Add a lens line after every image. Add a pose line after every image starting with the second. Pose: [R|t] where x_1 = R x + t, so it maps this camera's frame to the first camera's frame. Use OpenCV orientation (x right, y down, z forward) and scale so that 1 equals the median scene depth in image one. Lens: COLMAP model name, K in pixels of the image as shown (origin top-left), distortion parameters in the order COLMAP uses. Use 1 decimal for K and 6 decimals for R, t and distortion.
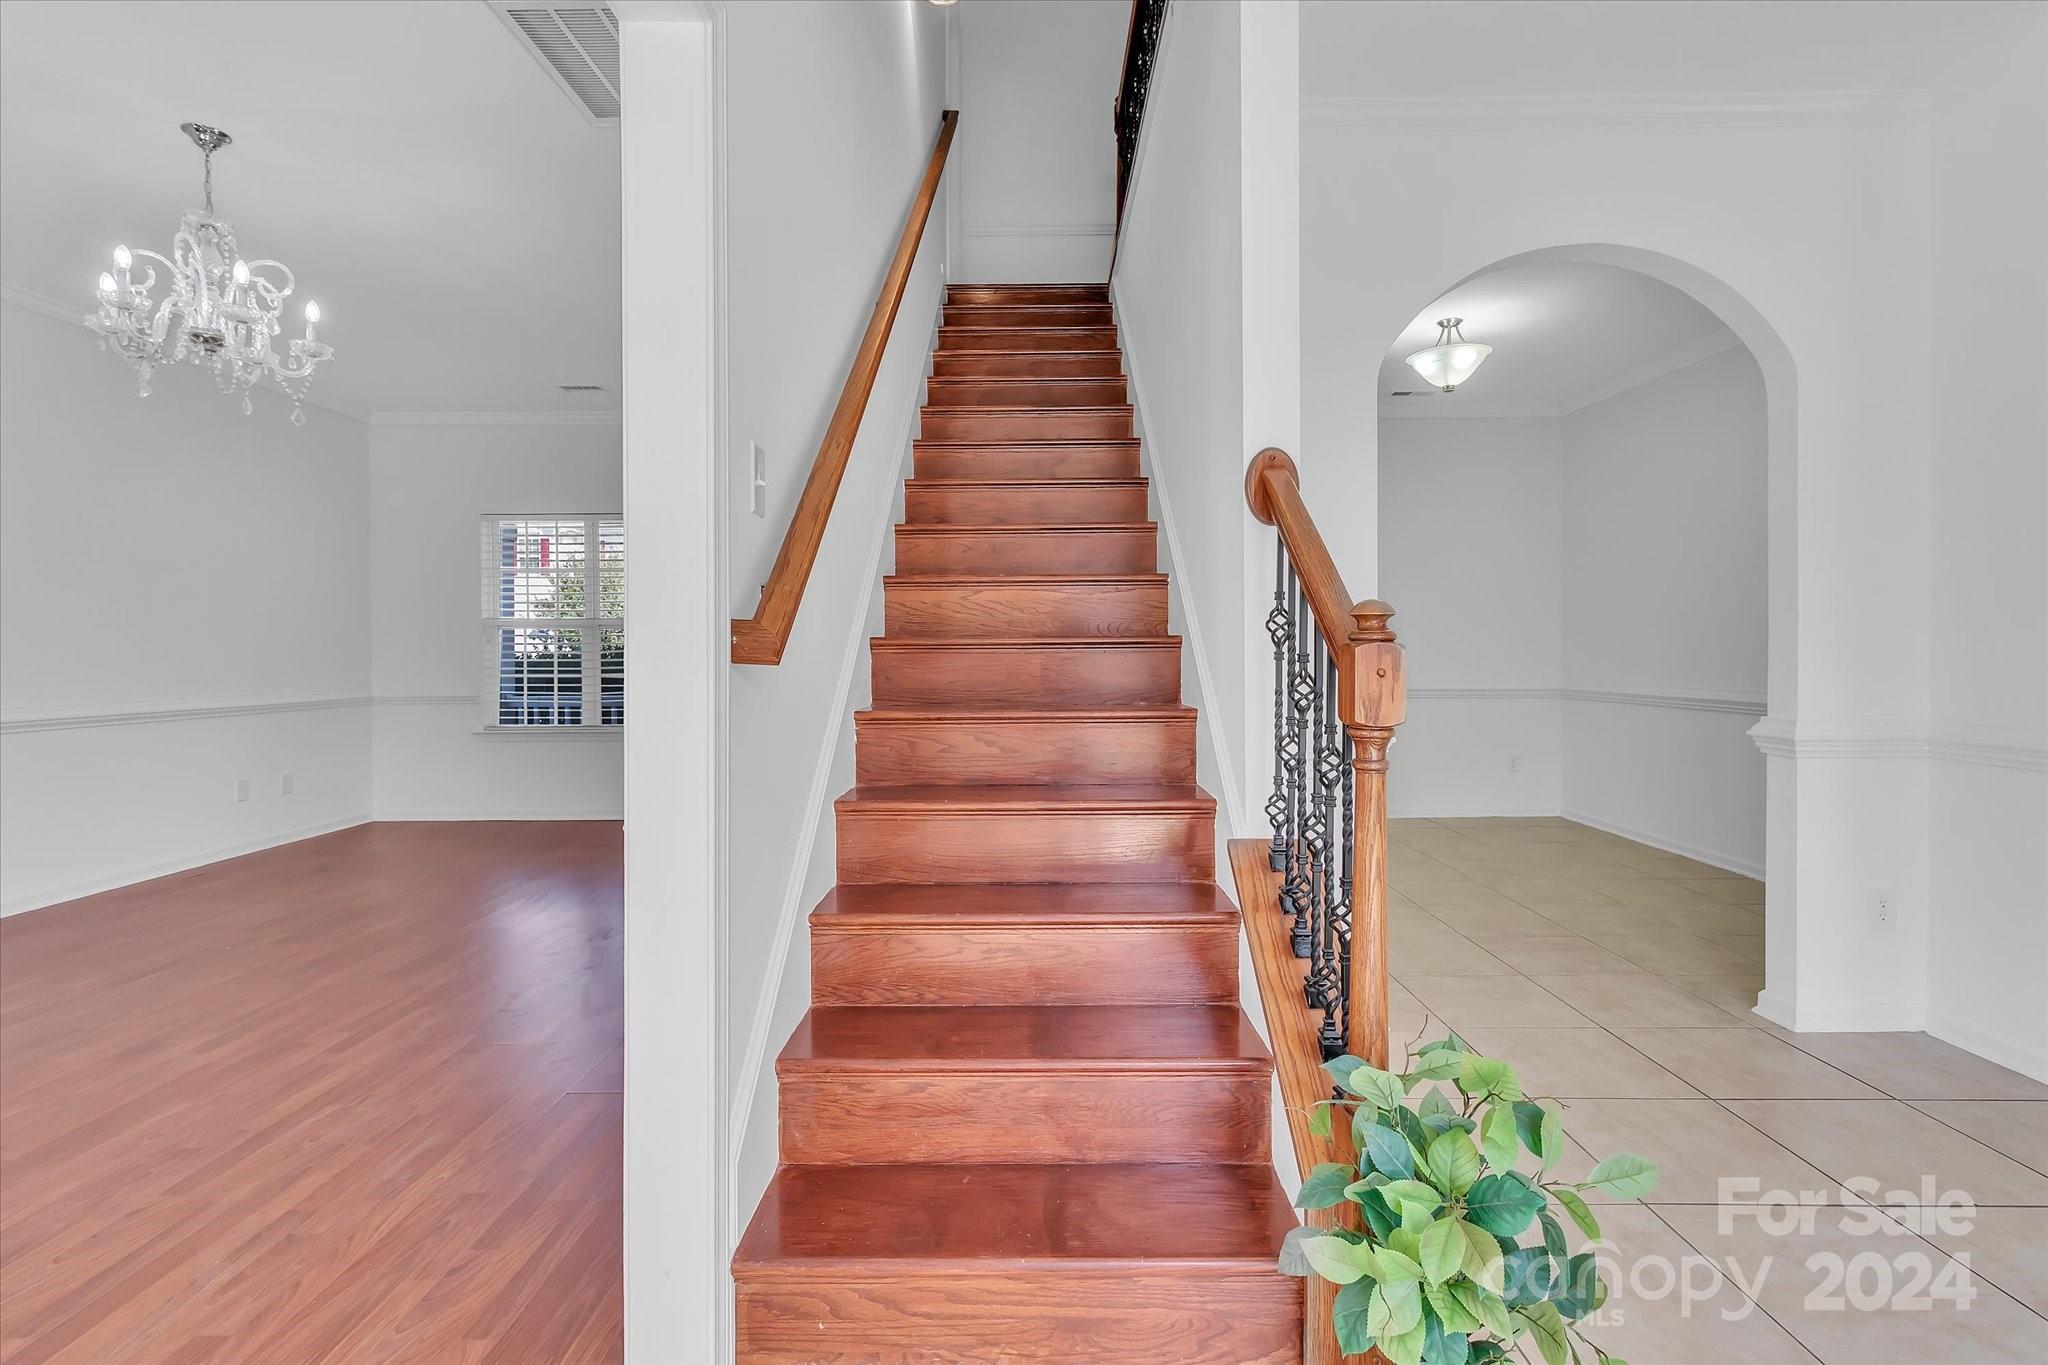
lens RADIAL K [[952.8, 0, 1027.1], [0, 952.8, 645.4], [0, 0, 1]] dist [0.002531, 0.000511]
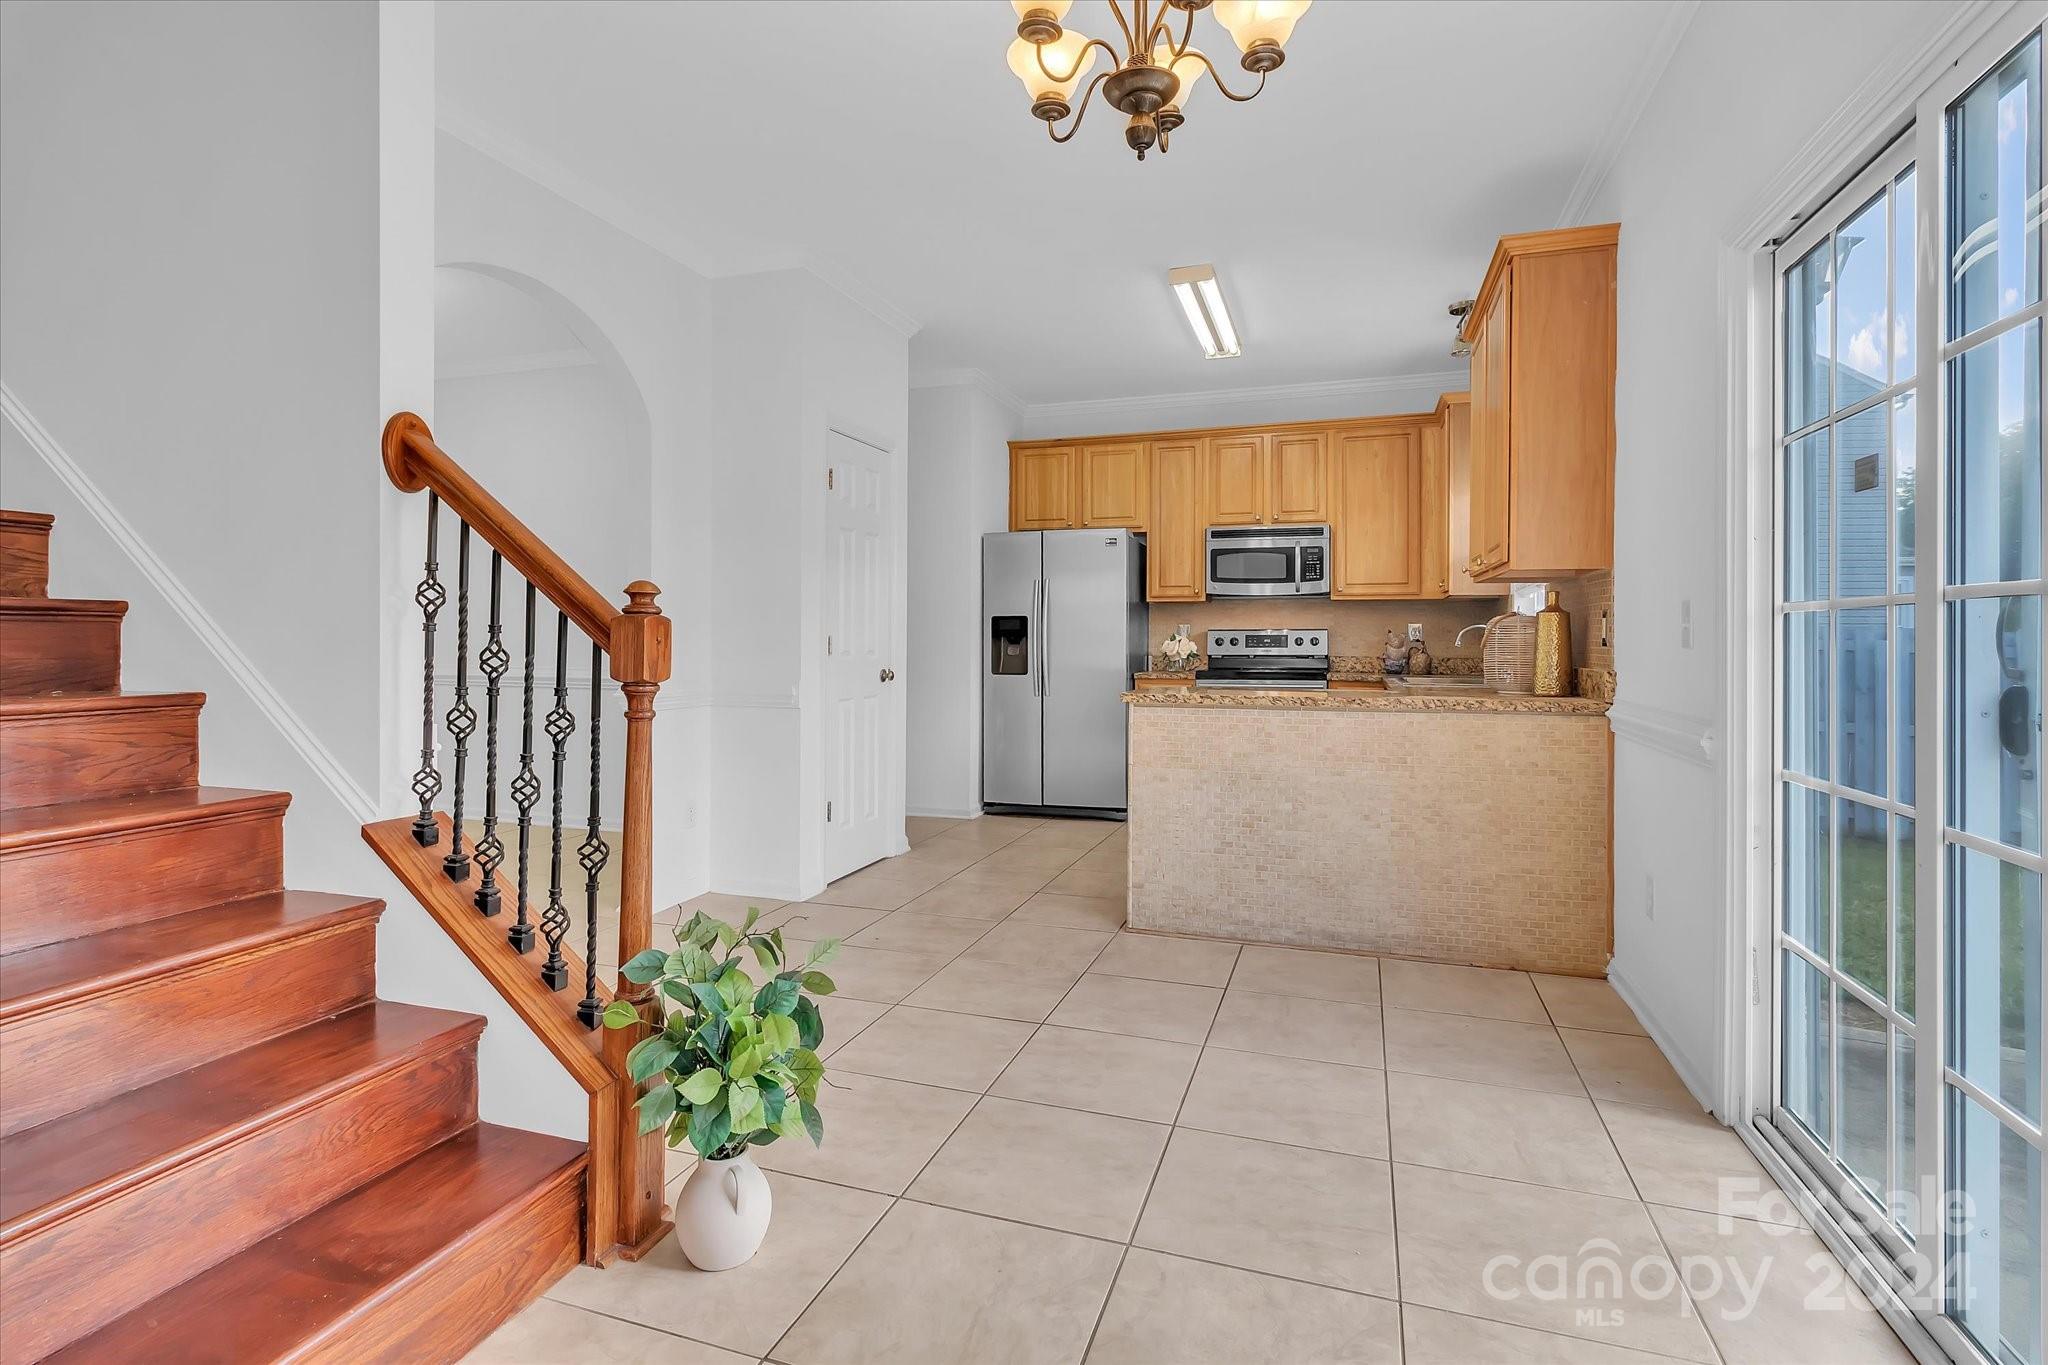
lens RADIAL K [[952.8, 0, 1027.1], [0, 952.8, 645.4], [0, 0, 1]] dist [0.002531, 0.000511]
pose [[0.303437, 0.016028, 0.952717, -0.552298], [-0.007956, 0.999866, -0.014287, 0.041799], [-0.952818, -0.003245, 0.303524, 0.131852]]
